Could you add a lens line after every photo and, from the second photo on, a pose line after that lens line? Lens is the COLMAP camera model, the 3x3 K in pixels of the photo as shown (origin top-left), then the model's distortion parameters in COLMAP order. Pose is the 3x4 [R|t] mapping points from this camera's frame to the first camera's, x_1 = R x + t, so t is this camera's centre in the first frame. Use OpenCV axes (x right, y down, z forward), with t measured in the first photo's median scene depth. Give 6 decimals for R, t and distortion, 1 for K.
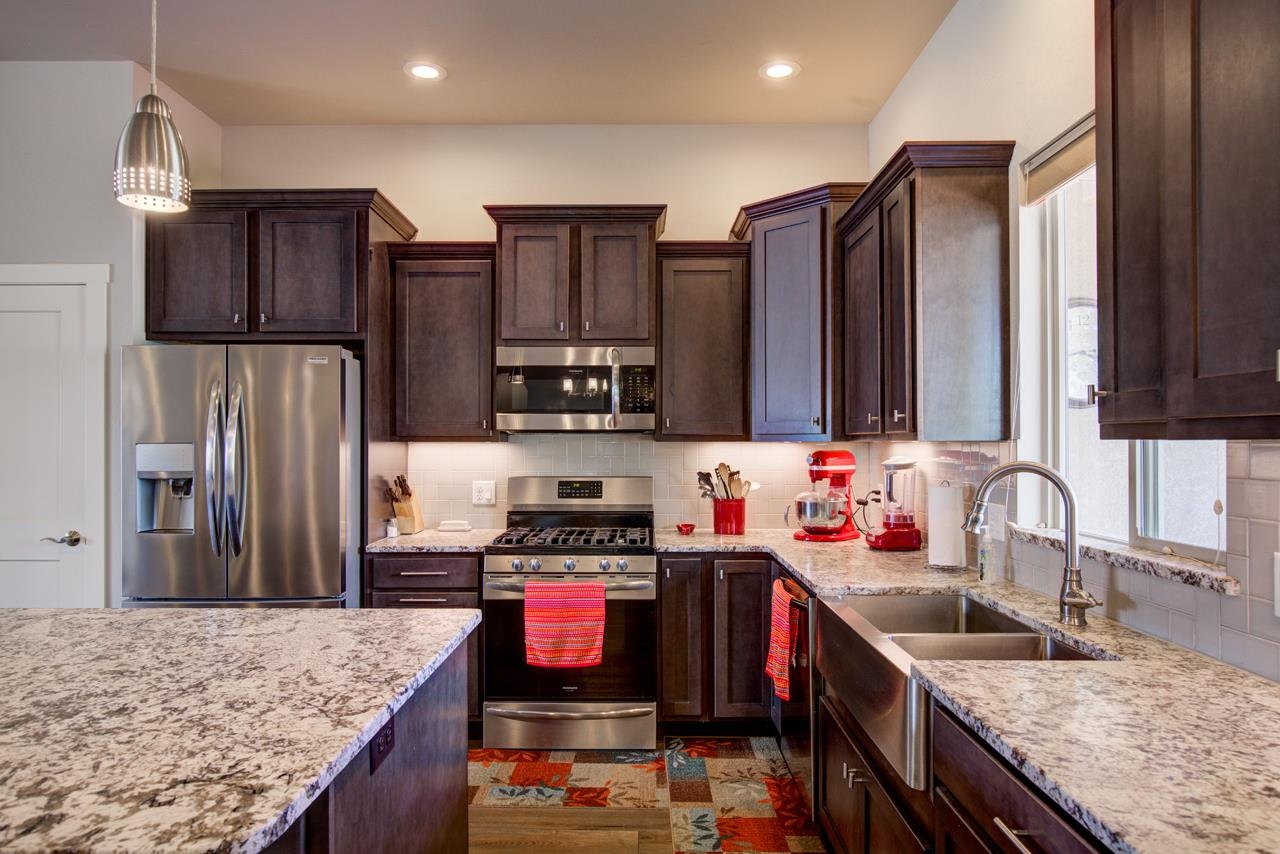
lens RADIAL K [[765.2, 0, 635.9], [0, 765.2, 436.4], [0, 0, 1]] dist [-0.002428, -0.001770]
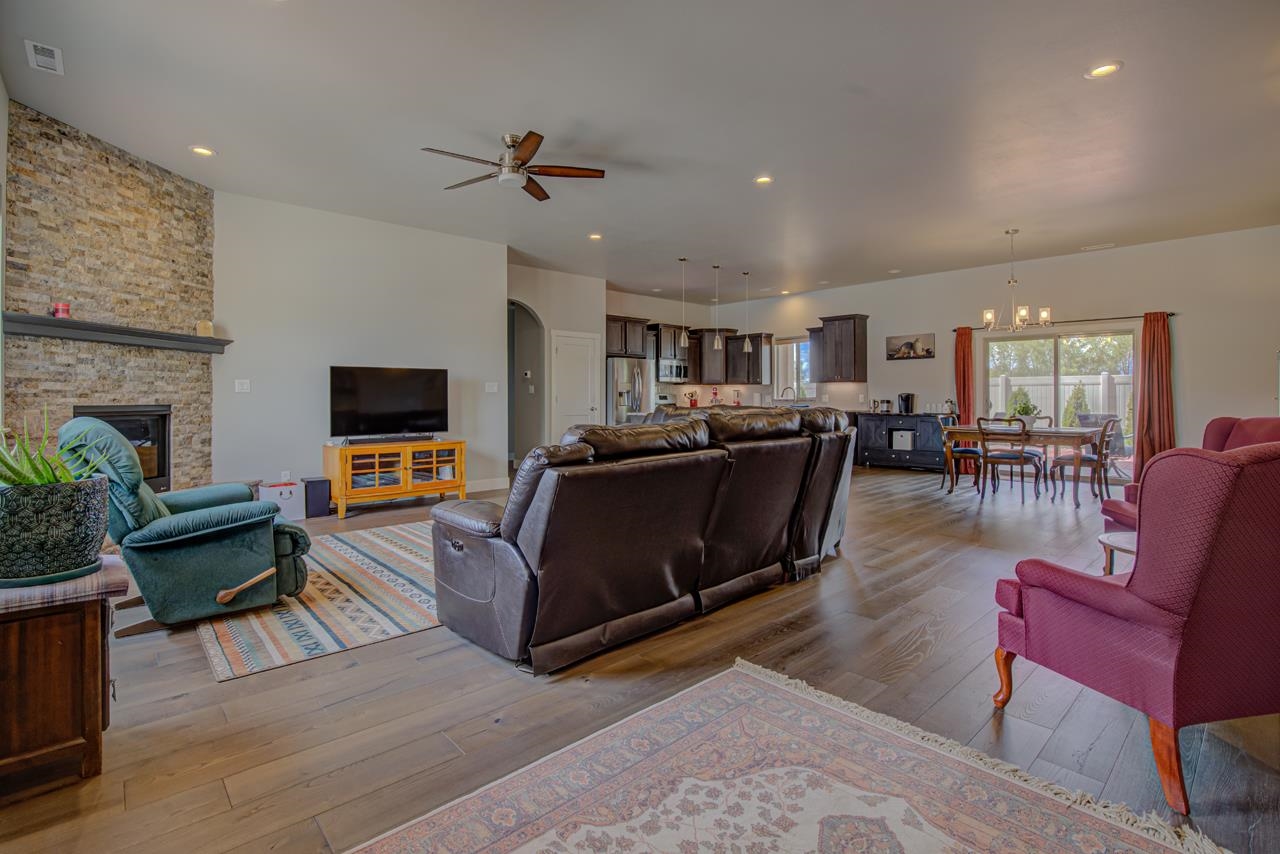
lens RADIAL K [[590.6, 0, 633.5], [0, 590.6, 396.3], [0, 0, 1]] dist [-0.023317, 0.001937]
pose [[0.742222, 0.000492, 0.670154, -2.309740], [-0.002051, 0.999997, 0.001538, 0.062982], [-0.670151, -0.002516, 0.742221, -1.136914]]
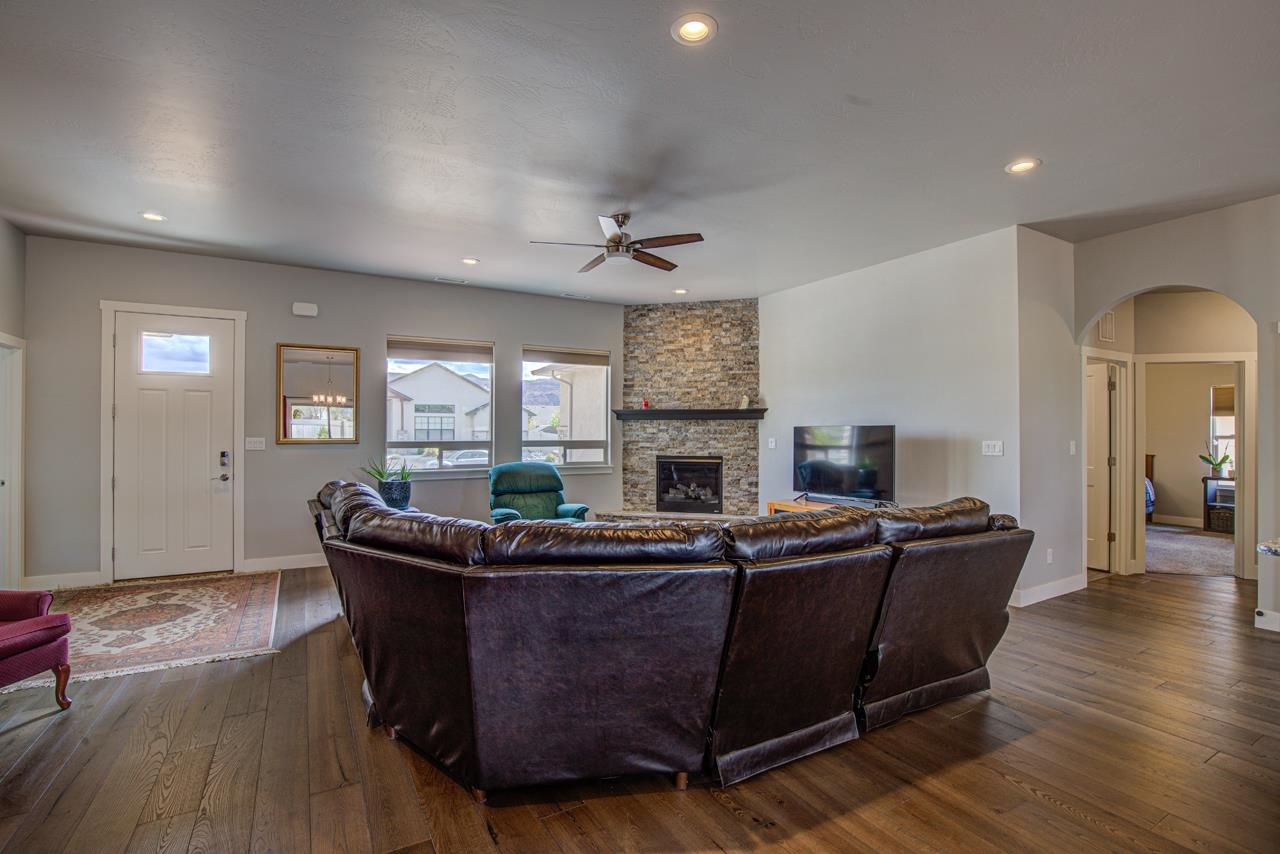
lens RADIAL K [[590.6, 0, 647.6], [0, 590.6, 427.2], [0, 0, 1]] dist [-0.023317, 0.001937]
pose [[0.520656, -0.006467, -0.853742, -0.588953], [-0.000011, 0.999971, -0.007581, 0.001219], [0.853766, 0.003957, 0.520641, -0.694429]]
